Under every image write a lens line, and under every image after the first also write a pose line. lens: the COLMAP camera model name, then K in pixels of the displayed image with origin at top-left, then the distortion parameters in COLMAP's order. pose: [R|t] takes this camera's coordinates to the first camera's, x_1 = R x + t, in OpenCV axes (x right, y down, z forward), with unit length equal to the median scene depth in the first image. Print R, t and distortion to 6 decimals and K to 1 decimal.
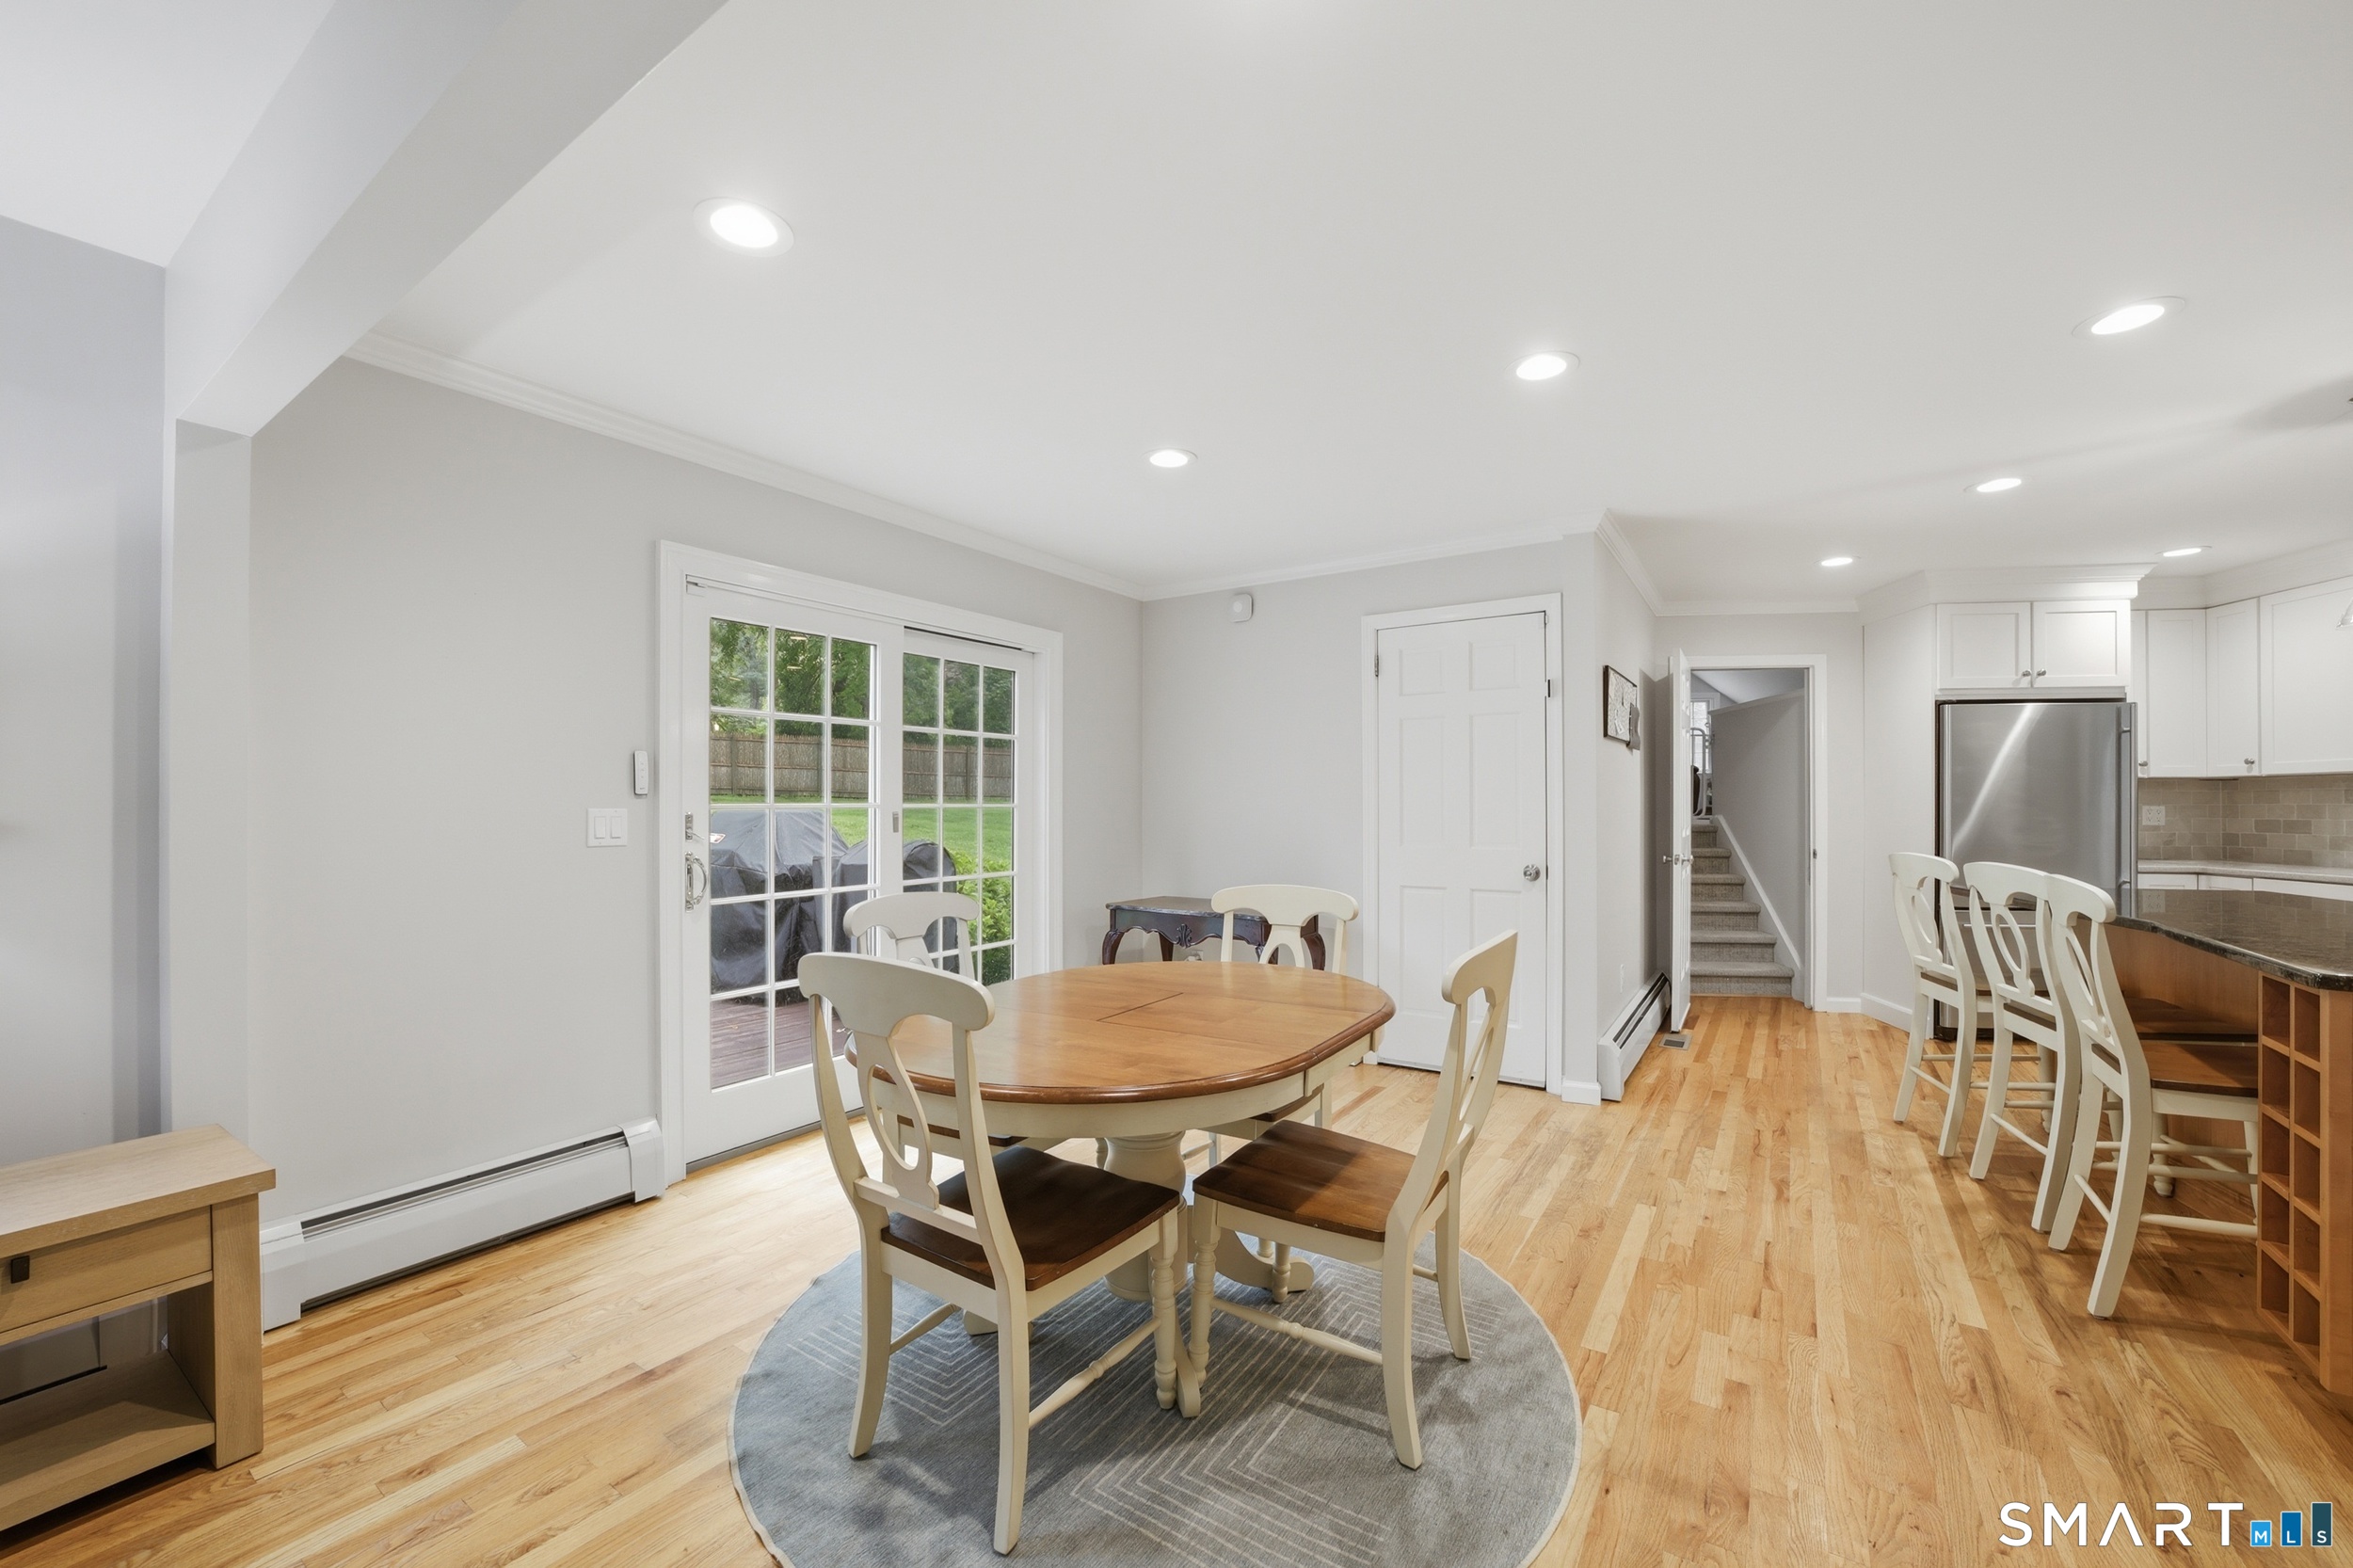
lens RADIAL K [[923.0, 0, 1178.7], [0, 923.0, 802.5], [0, 0, 1]] dist [-0.041484, 0.011324]
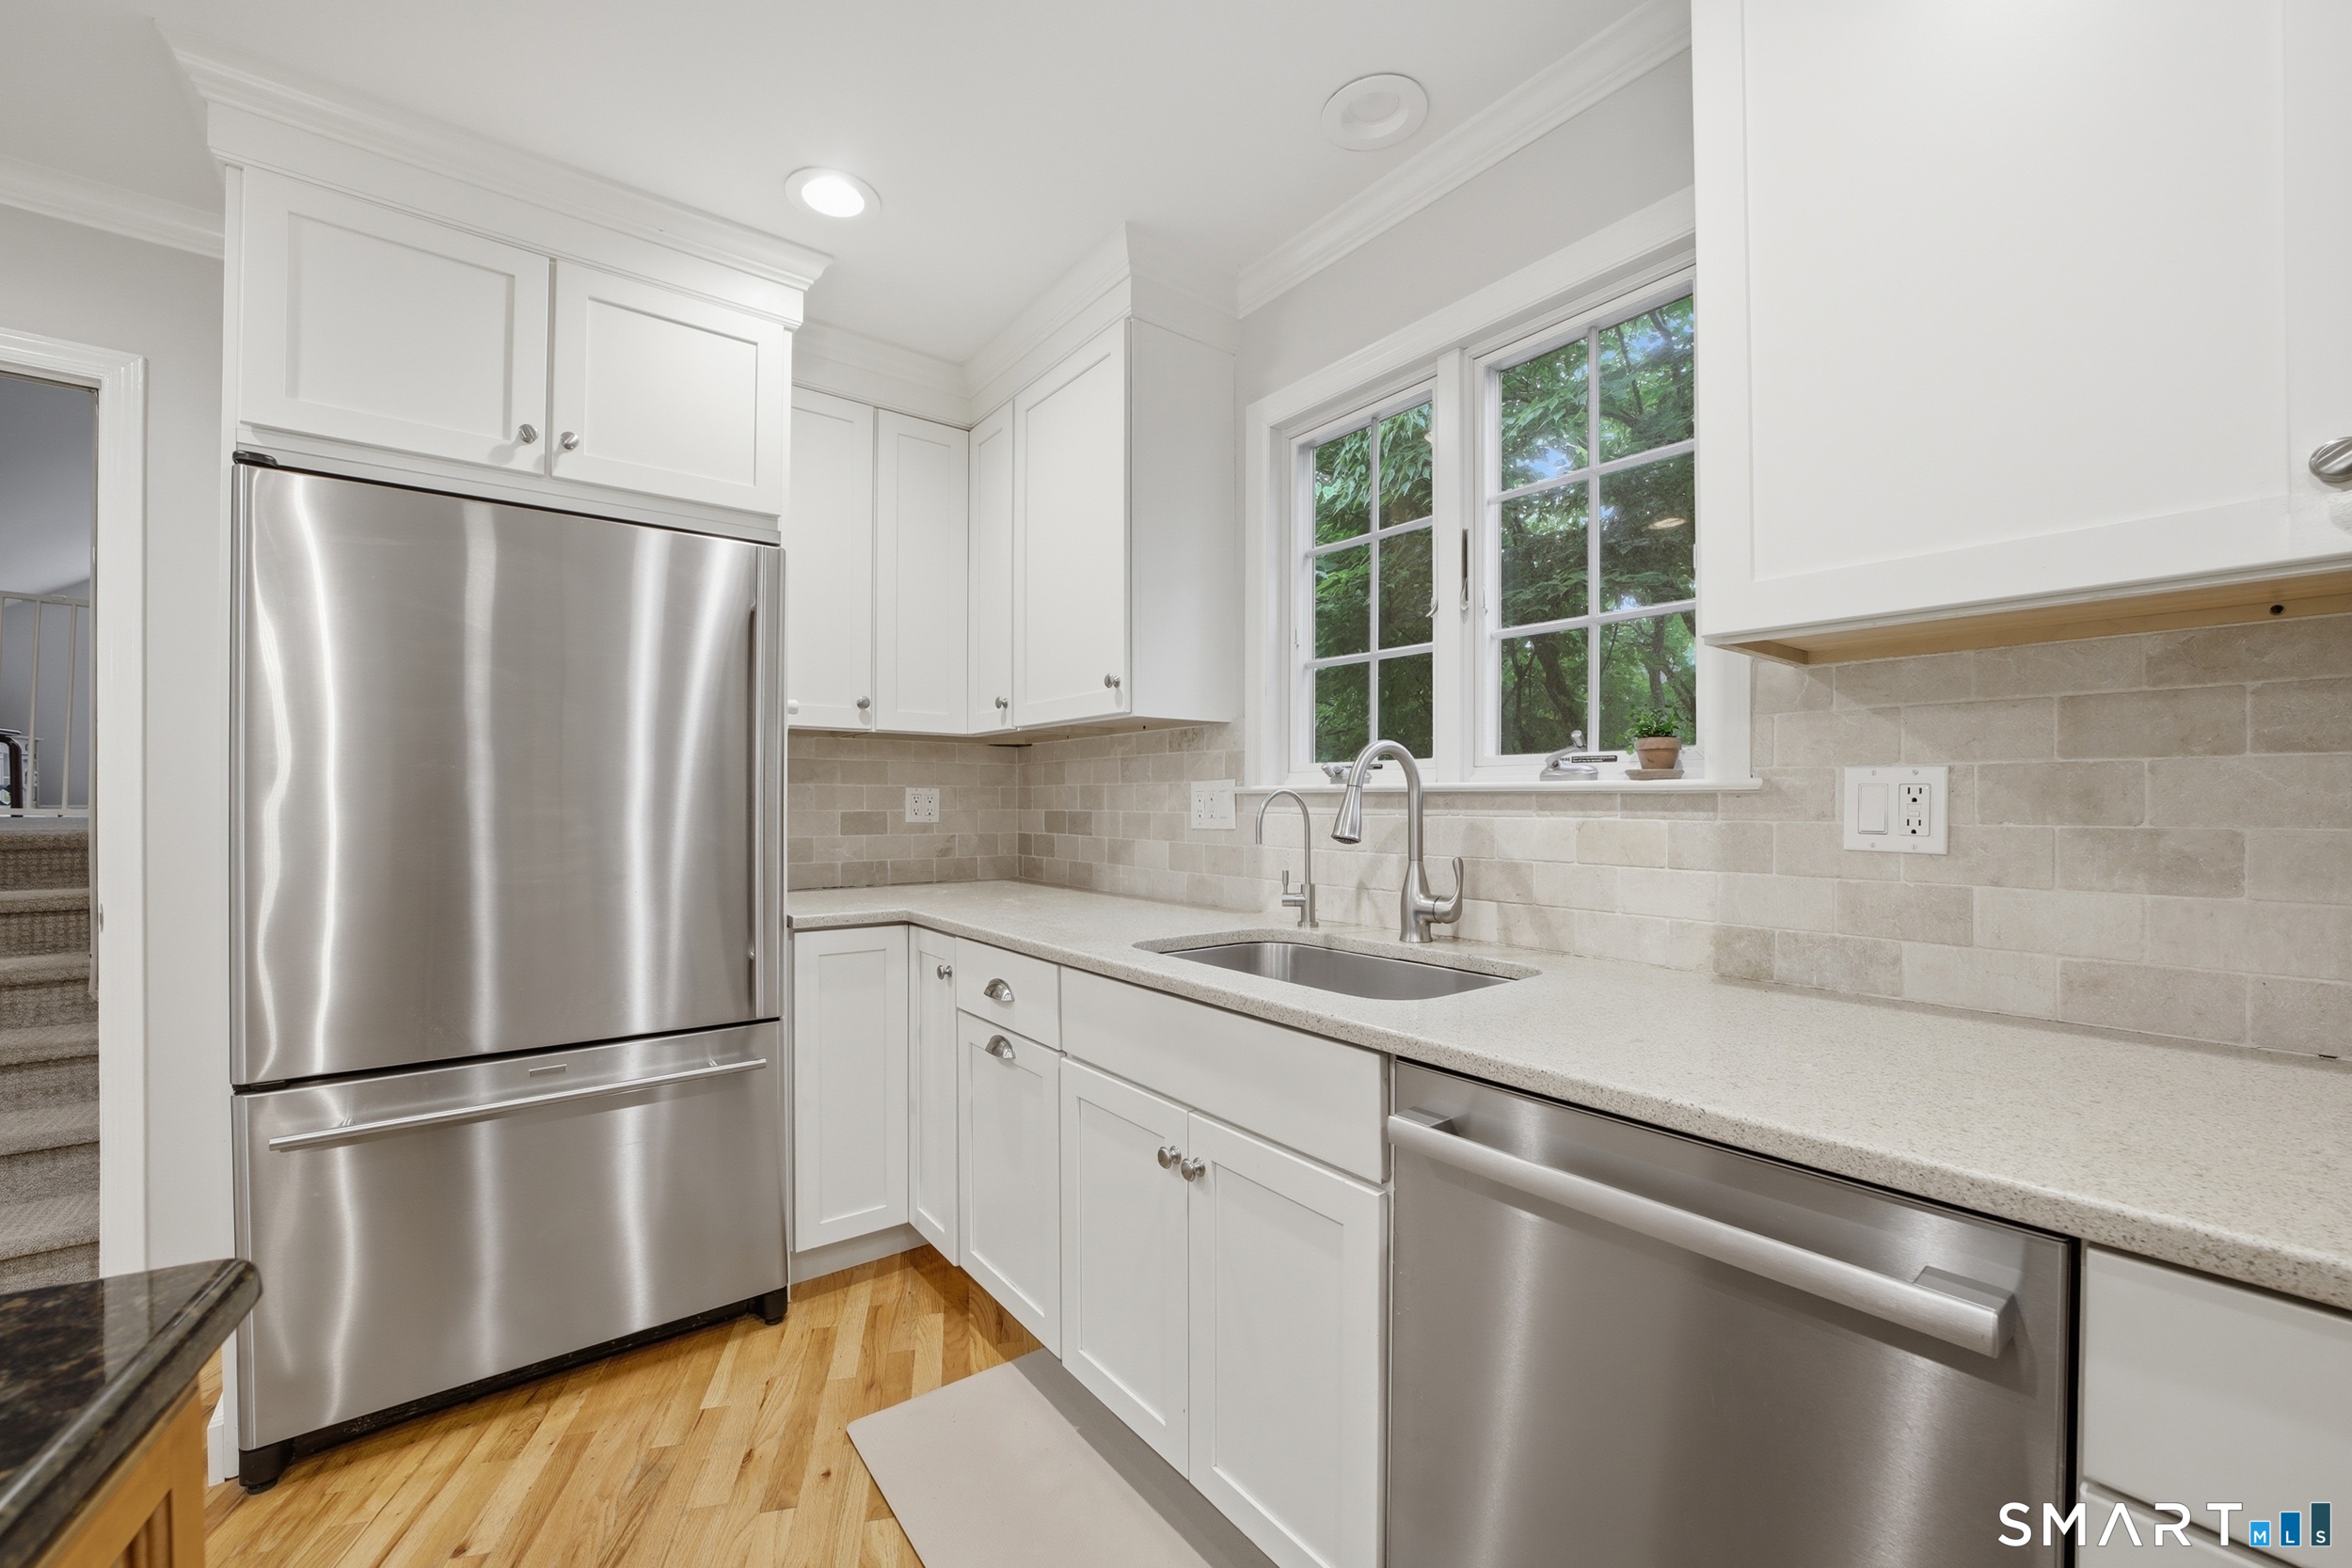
lens RADIAL K [[922.5, 0, 1178.2], [0, 922.5, 802.5], [0, 0, 1]] dist [-0.041484, 0.011324]
pose [[0.681619, -0.000373, 0.731707, 0.910311], [-0.003942, 0.999983, 0.004182, 0.011477], [-0.731697, -0.005735, 0.681606, 0.569206]]
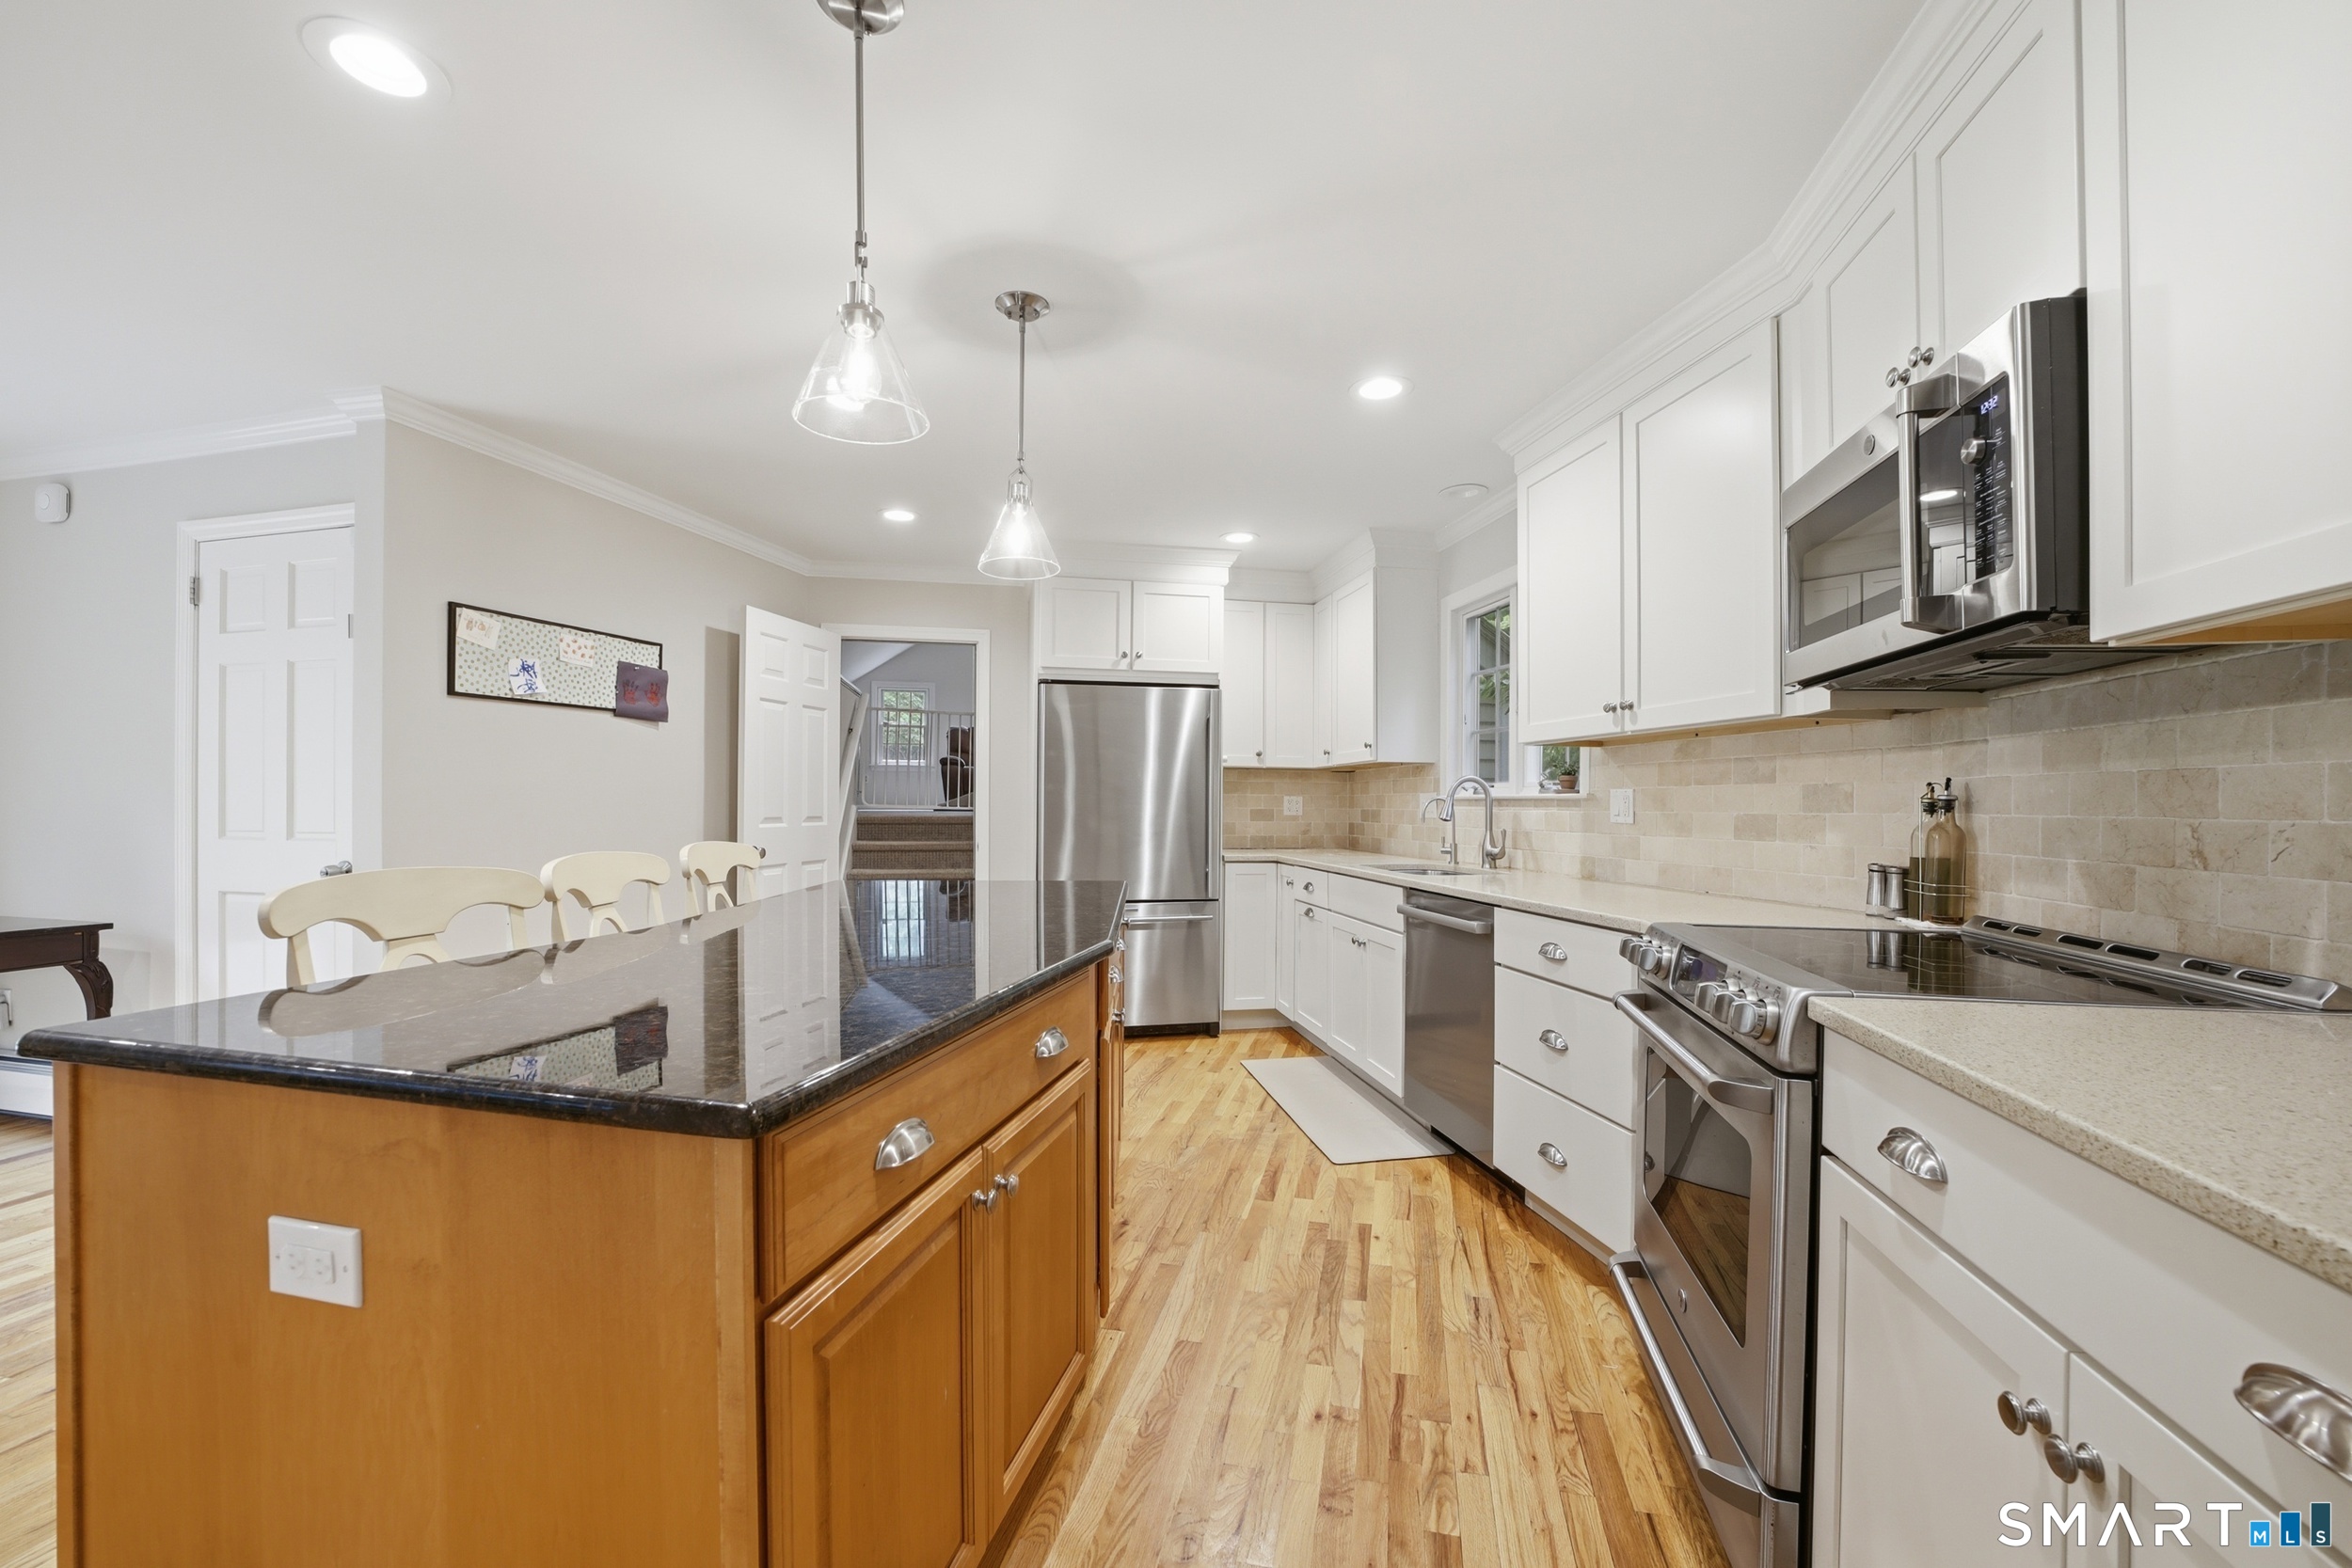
lens RADIAL K [[922.5, 0, 1178.2], [0, 922.5, 802.5], [0, 0, 1]] dist [-0.041484, 0.011324]
pose [[0.936606, 0.006288, 0.350329, 0.699698], [-0.006996, 0.999975, 0.000757, 0.012971], [-0.350315, -0.003160, 0.936626, 0.063898]]
